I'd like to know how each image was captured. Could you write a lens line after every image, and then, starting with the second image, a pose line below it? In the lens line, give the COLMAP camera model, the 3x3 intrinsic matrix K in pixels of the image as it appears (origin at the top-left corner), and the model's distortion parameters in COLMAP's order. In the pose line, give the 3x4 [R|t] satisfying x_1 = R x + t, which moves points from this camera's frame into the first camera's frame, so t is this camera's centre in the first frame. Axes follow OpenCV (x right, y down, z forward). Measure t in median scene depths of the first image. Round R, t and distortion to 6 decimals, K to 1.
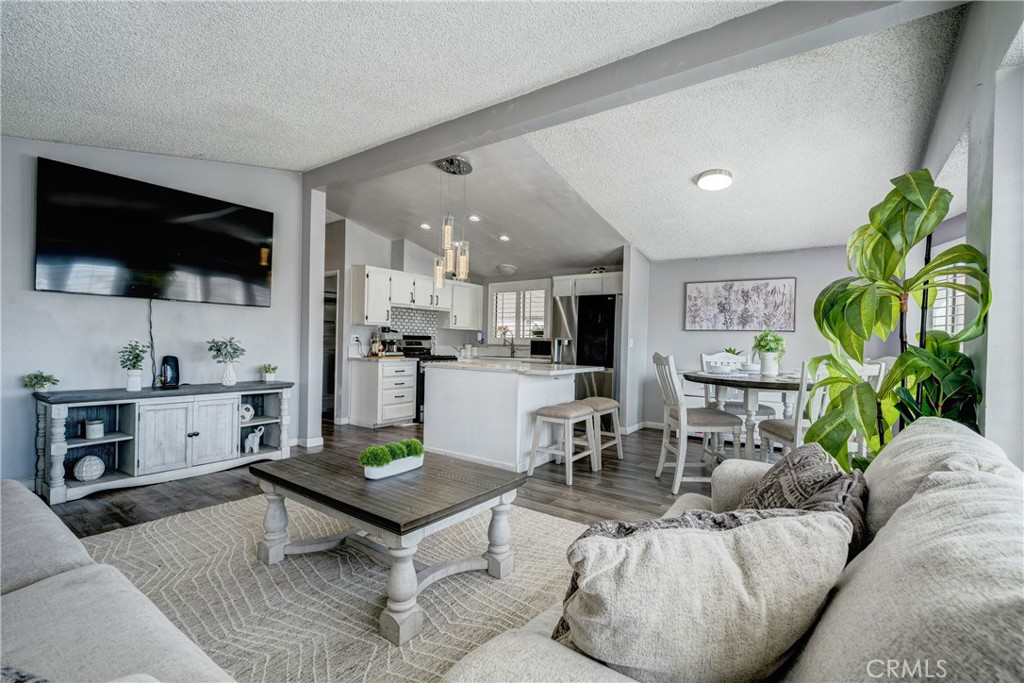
lens RADIAL K [[453.6, 0, 512.2], [0, 453.6, 349.1], [0, 0, 1]] dist [0.002737, 0.000417]
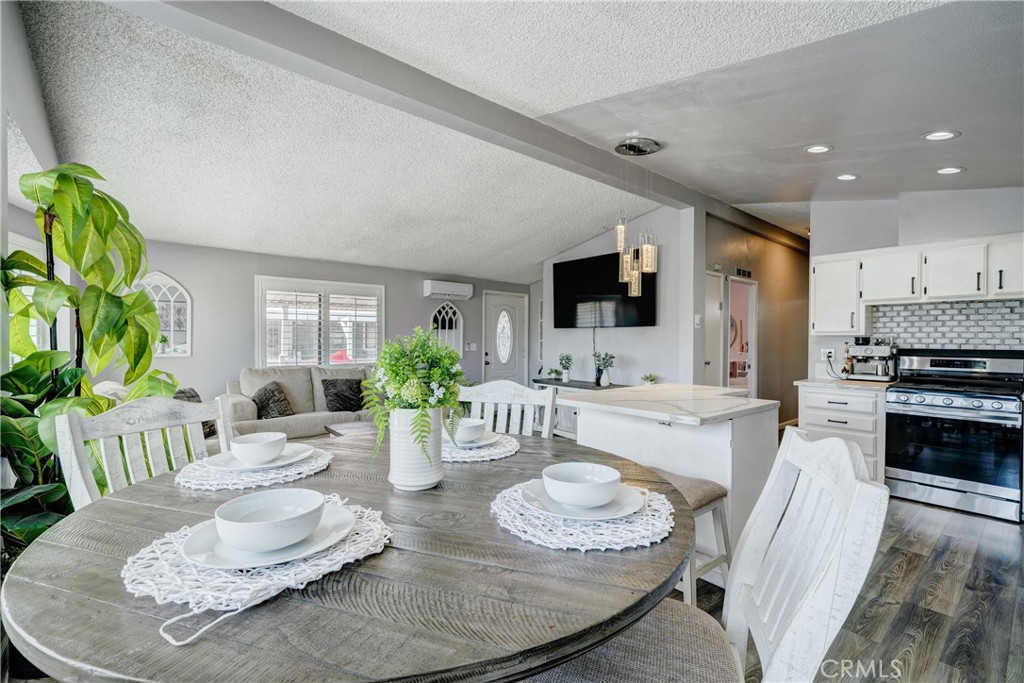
lens RADIAL K [[453.6, 0, 510.6], [0, 453.6, 343.9], [0, 0, 1]] dist [0.002737, 0.000417]
pose [[-0.246427, -0.013673, -0.969065, 0.539491], [-0.024601, 0.999667, -0.007849, -0.021603], [0.968849, 0.021906, -0.246681, 0.707957]]
